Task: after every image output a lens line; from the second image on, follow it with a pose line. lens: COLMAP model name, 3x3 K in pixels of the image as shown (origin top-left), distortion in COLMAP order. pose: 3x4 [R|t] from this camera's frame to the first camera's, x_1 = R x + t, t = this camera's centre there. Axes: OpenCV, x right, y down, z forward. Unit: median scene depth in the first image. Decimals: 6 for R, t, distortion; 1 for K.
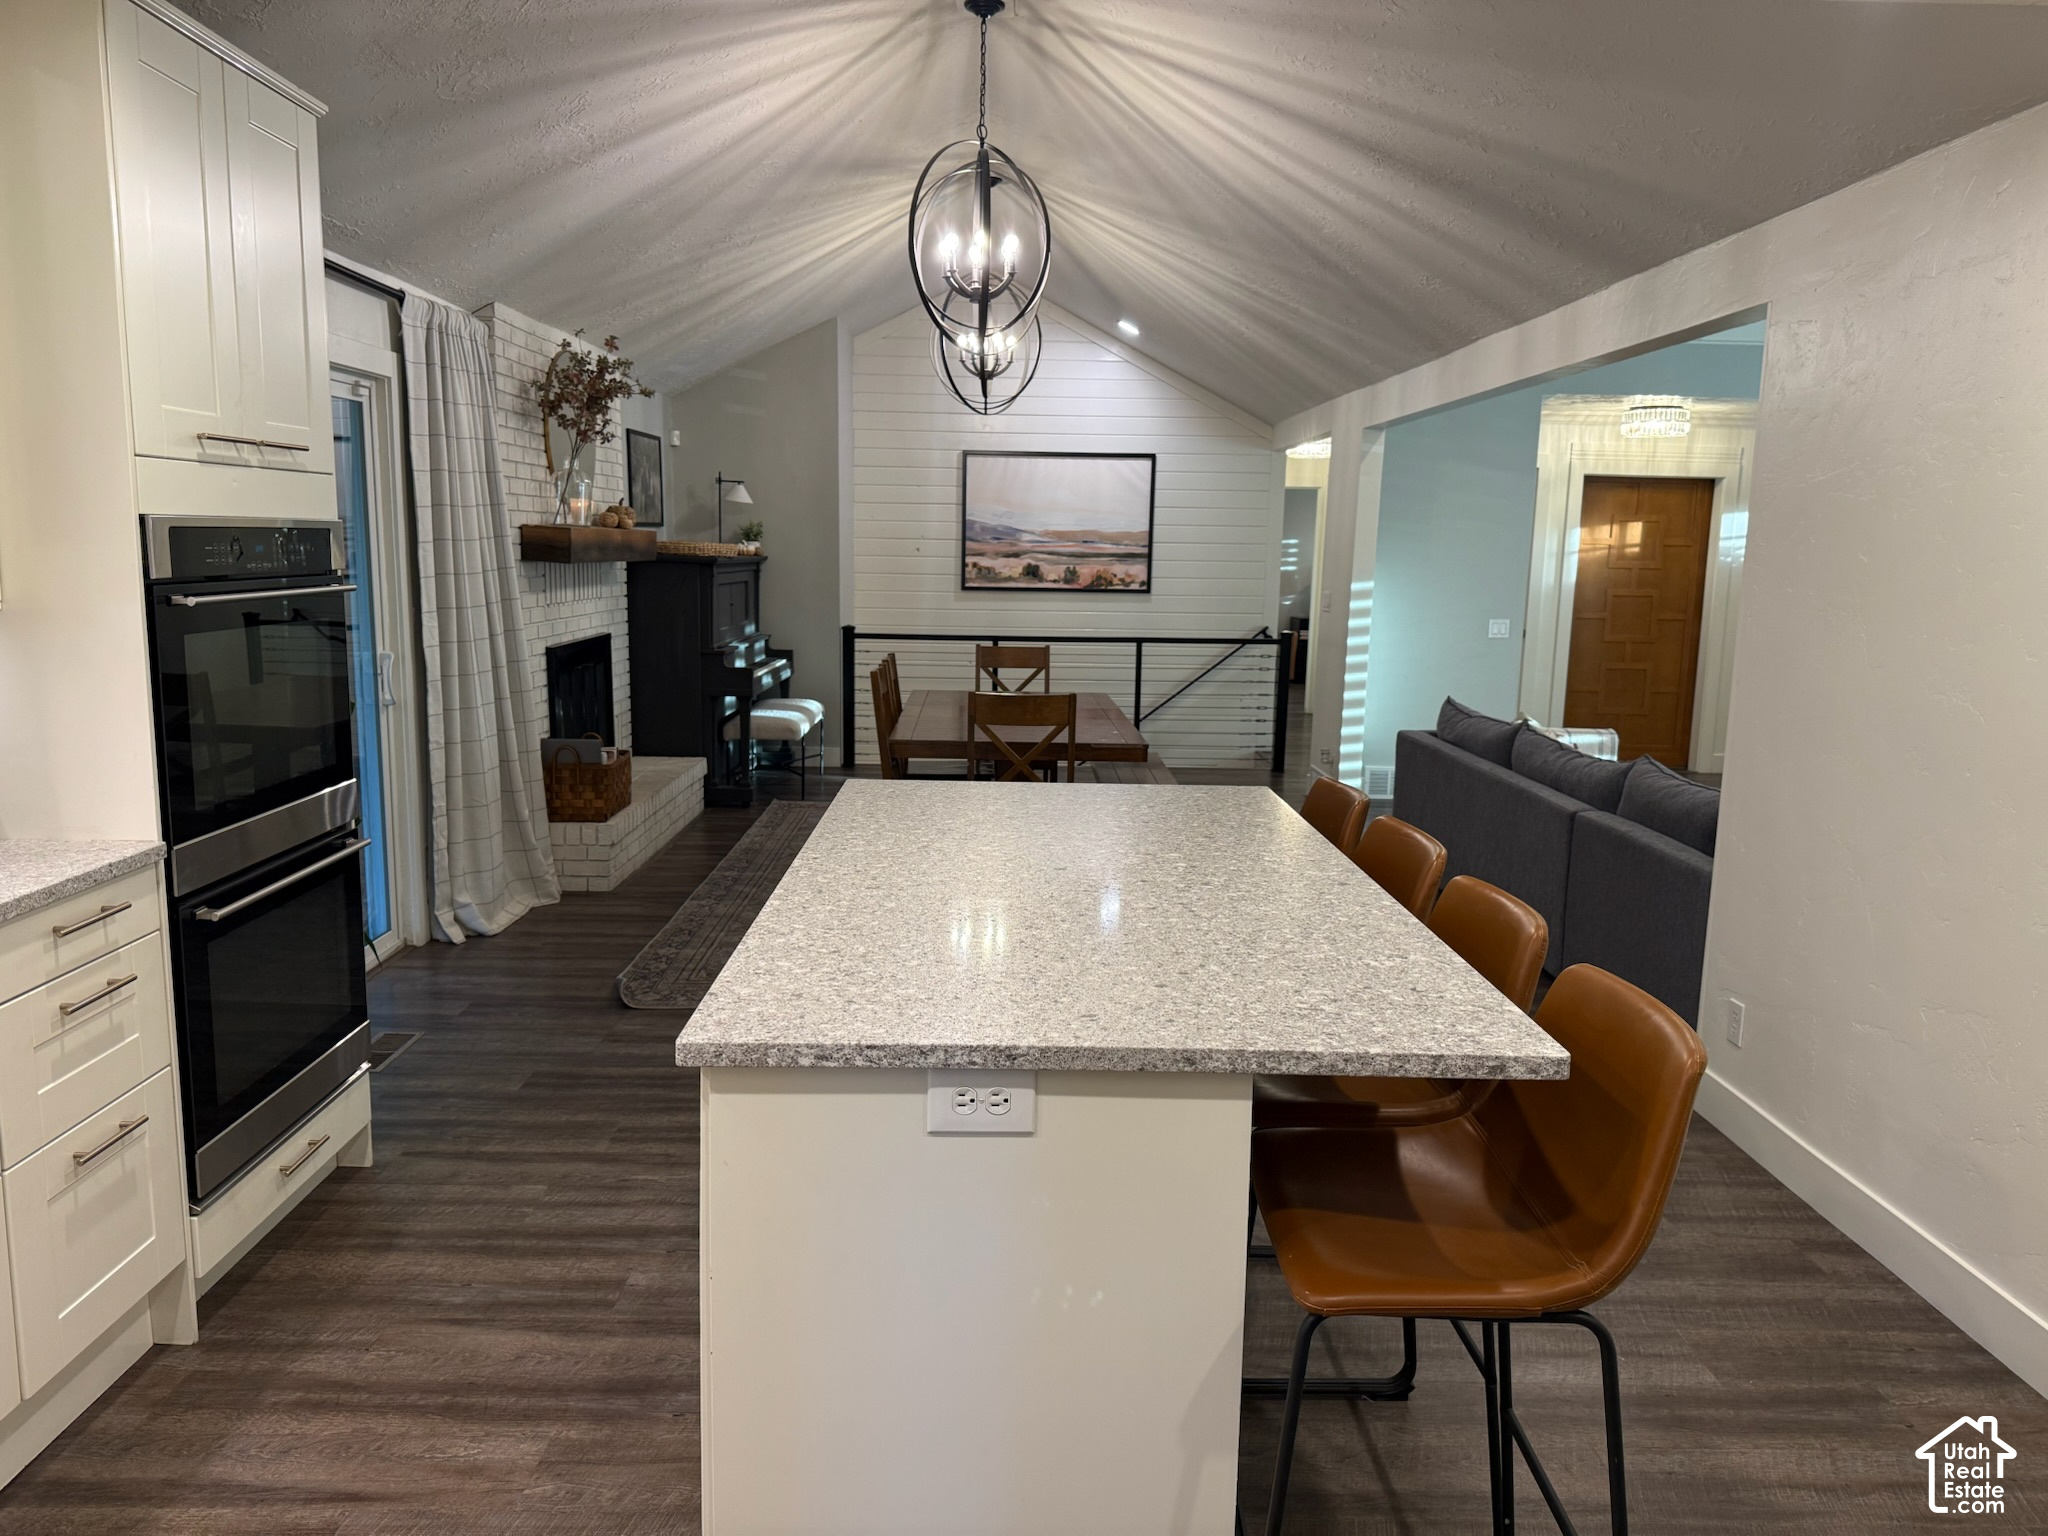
lens RADIAL K [[1438.7, 0, 1020.8], [0, 1438.7, 764.3], [0, 0, 1]] dist [0.153686, -0.230149]
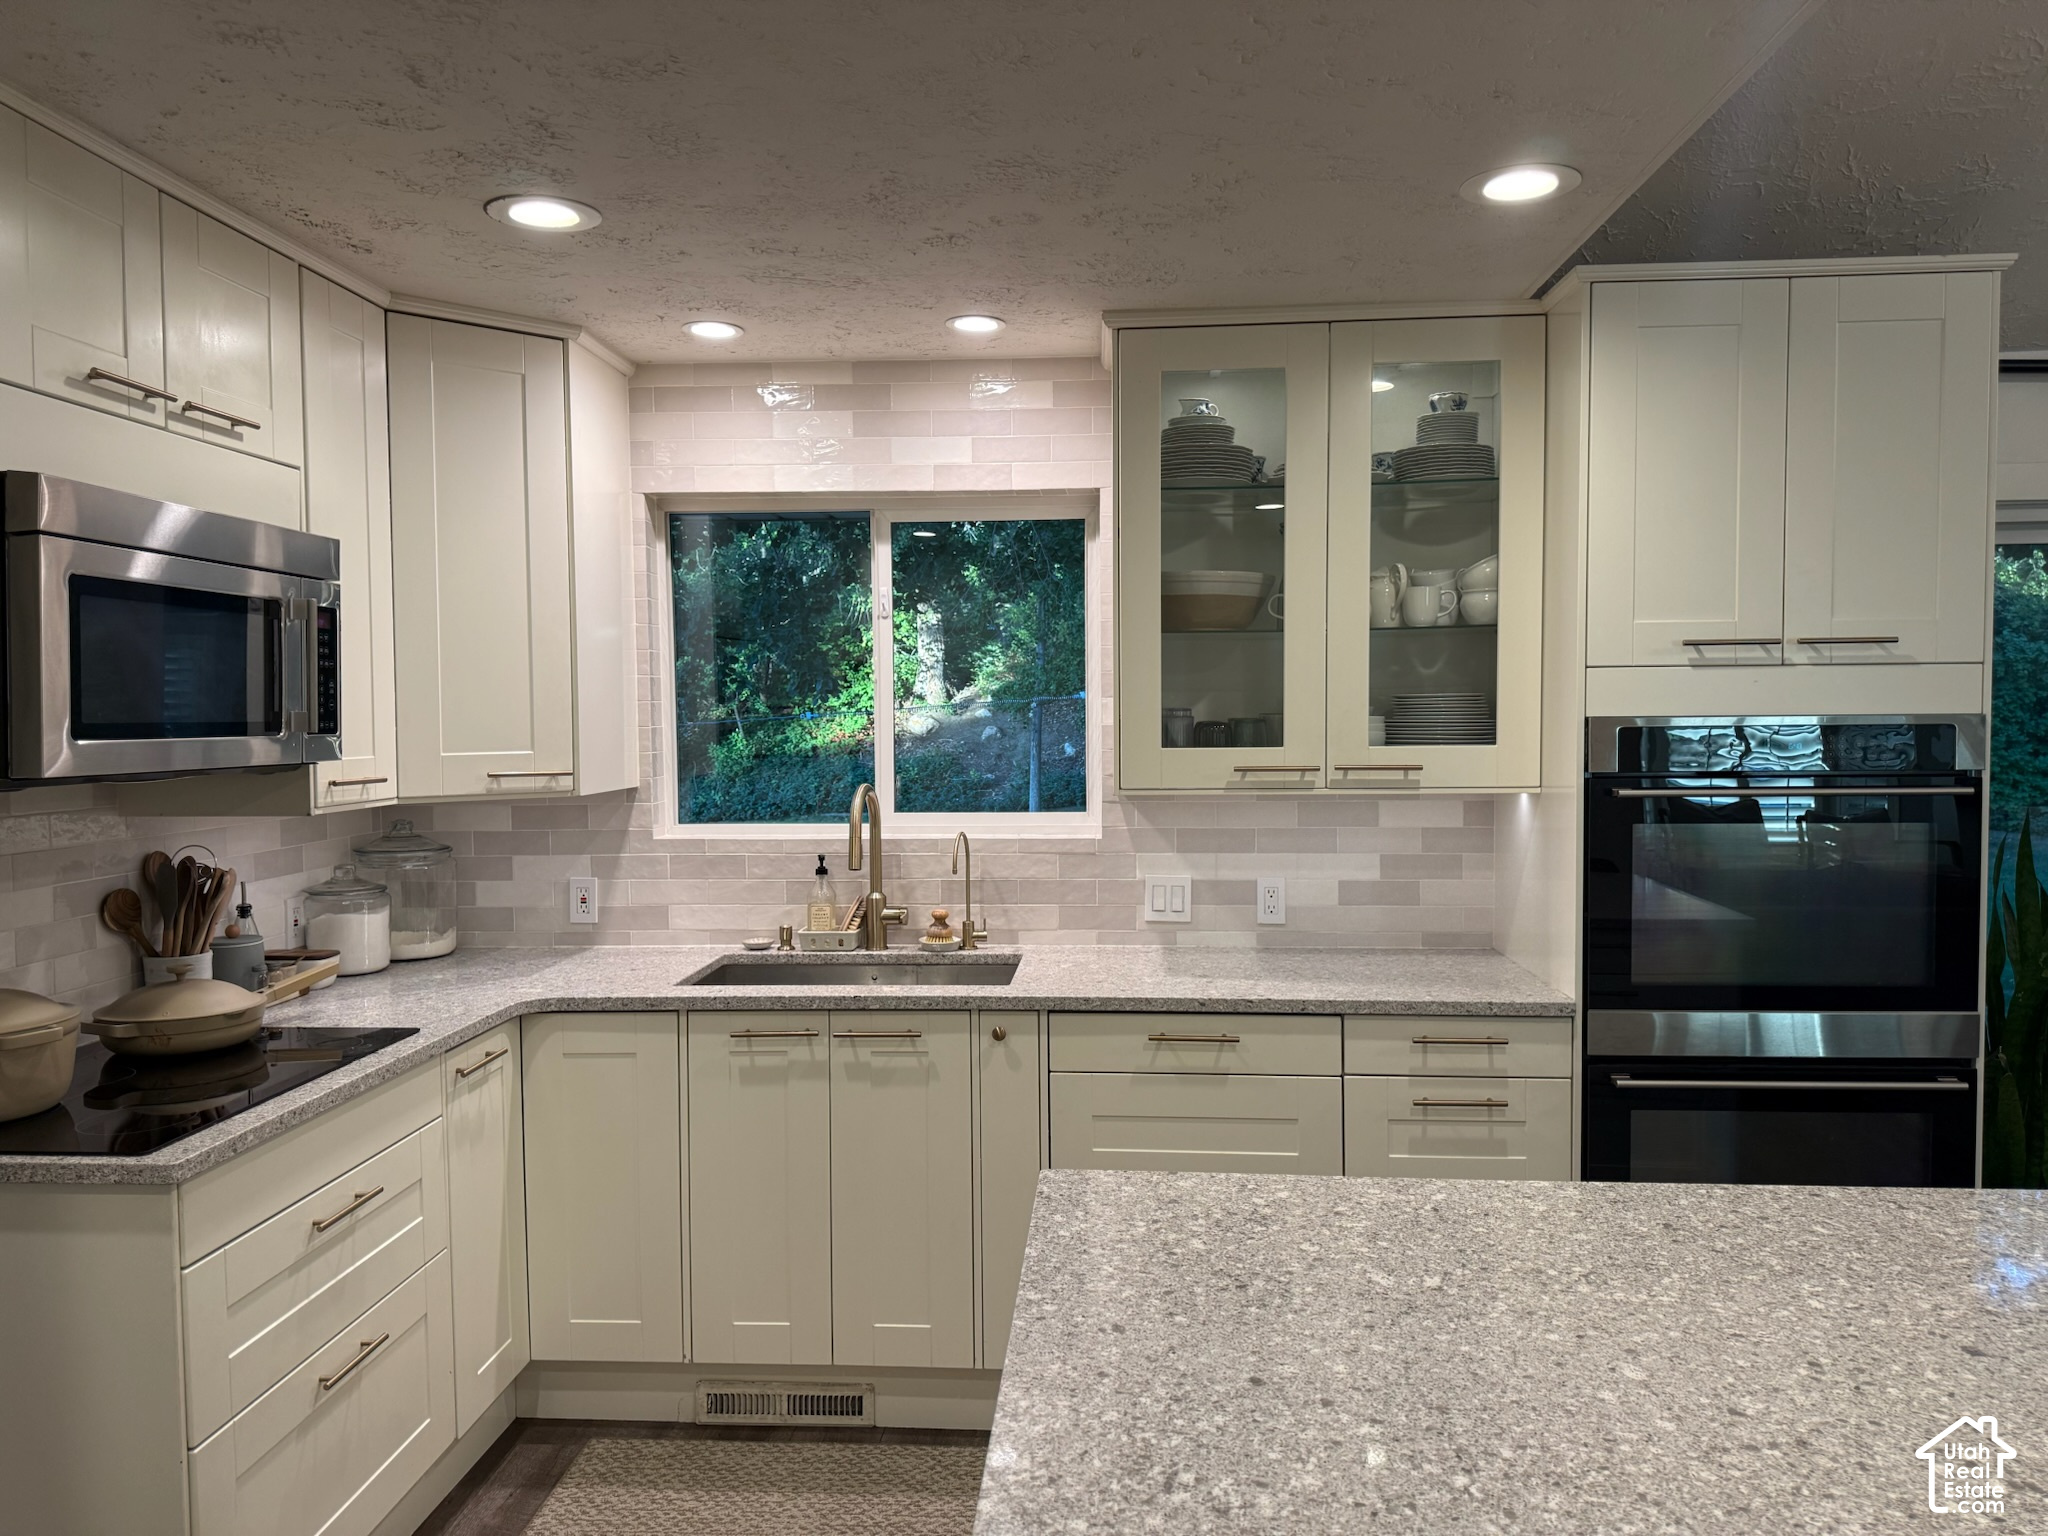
lens RADIAL K [[1438.7, 0, 1020.8], [0, 1438.7, 764.3], [0, 0, 1]] dist [0.153686, -0.230149]
pose [[-0.084892, 0.023682, -0.996109, 0.773120], [-0.145102, 0.988766, 0.035873, -0.143395], [0.985768, 0.147582, -0.080502, 0.866535]]
